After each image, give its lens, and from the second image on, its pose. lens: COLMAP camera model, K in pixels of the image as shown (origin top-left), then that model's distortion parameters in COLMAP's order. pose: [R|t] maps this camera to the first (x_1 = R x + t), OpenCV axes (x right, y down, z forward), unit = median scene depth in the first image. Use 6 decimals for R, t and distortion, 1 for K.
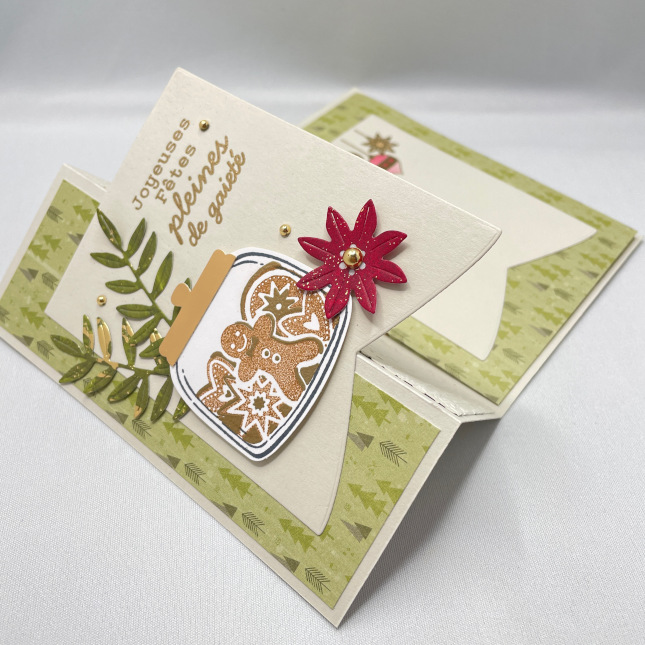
lens RADIAL K [[663.1, 0, 322.5], [0, 663.1, 322.5], [0, 0, 1]] dist [0.079605, -0.179606]
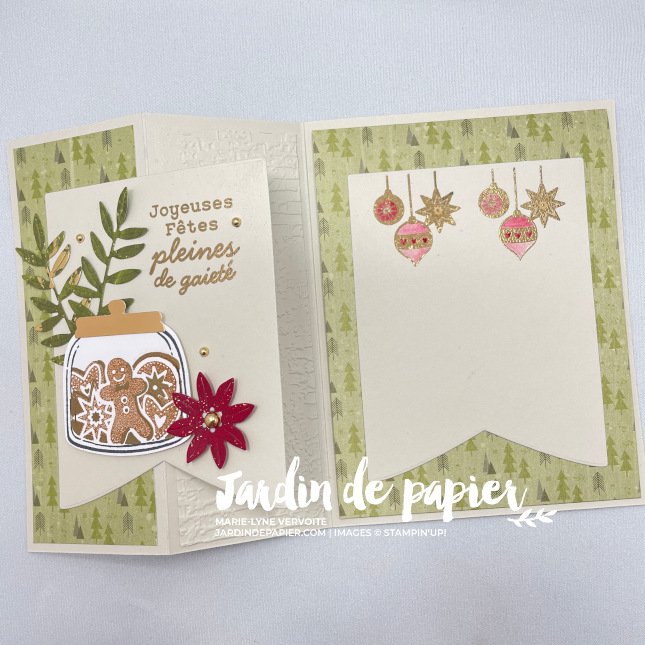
lens RADIAL K [[663.1, 0, 322.5], [0, 663.1, 322.5], [0, 0, 1]] dist [0.079605, -0.179606]
pose [[0.653196, 0.737974, 0.169495, -0.152795], [-0.737742, 0.569864, 0.361929, -0.733547], [0.170505, -0.361454, 0.916667, -0.058236]]
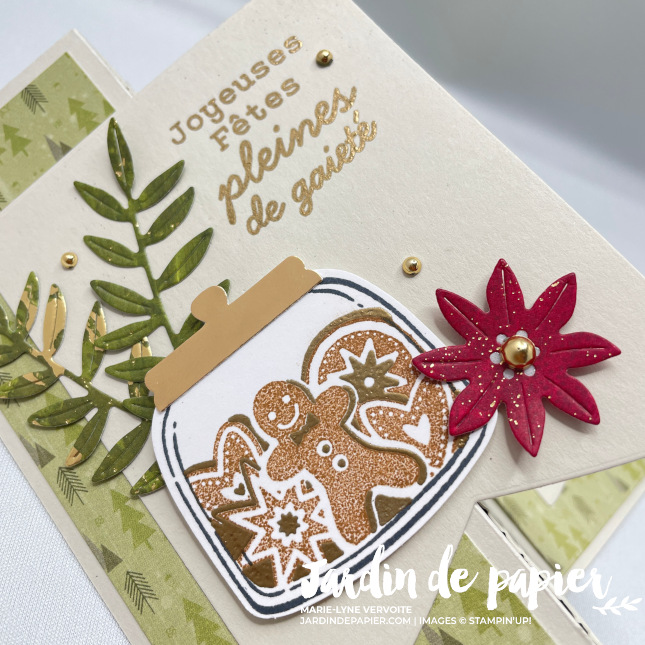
lens RADIAL K [[663.1, 0, 322.5], [0, 663.1, 322.5], [0, 0, 1]] dist [0.079605, -0.179606]
pose [[0.931100, 0.322333, 0.170745, -0.213660], [-0.325715, 0.945429, -0.008606, -0.053172], [-0.164202, -0.047601, 0.985278, 0.374576]]
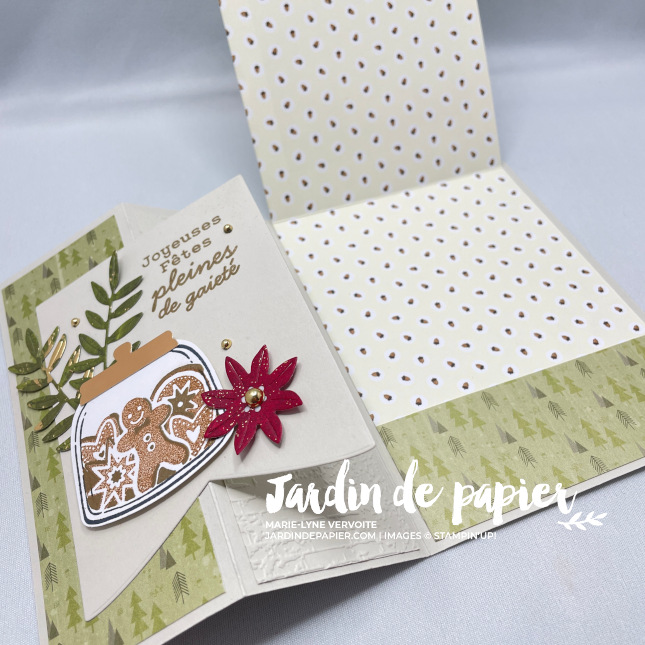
lens RADIAL K [[663.1, 0, 322.5], [0, 663.1, 322.5], [0, 0, 1]] dist [0.079605, -0.179606]
pose [[0.860338, 0.466418, -0.205603, 0.266378], [-0.492585, 0.864492, -0.100071, -0.132264], [0.131067, 0.187372, 0.973506, -0.025501]]
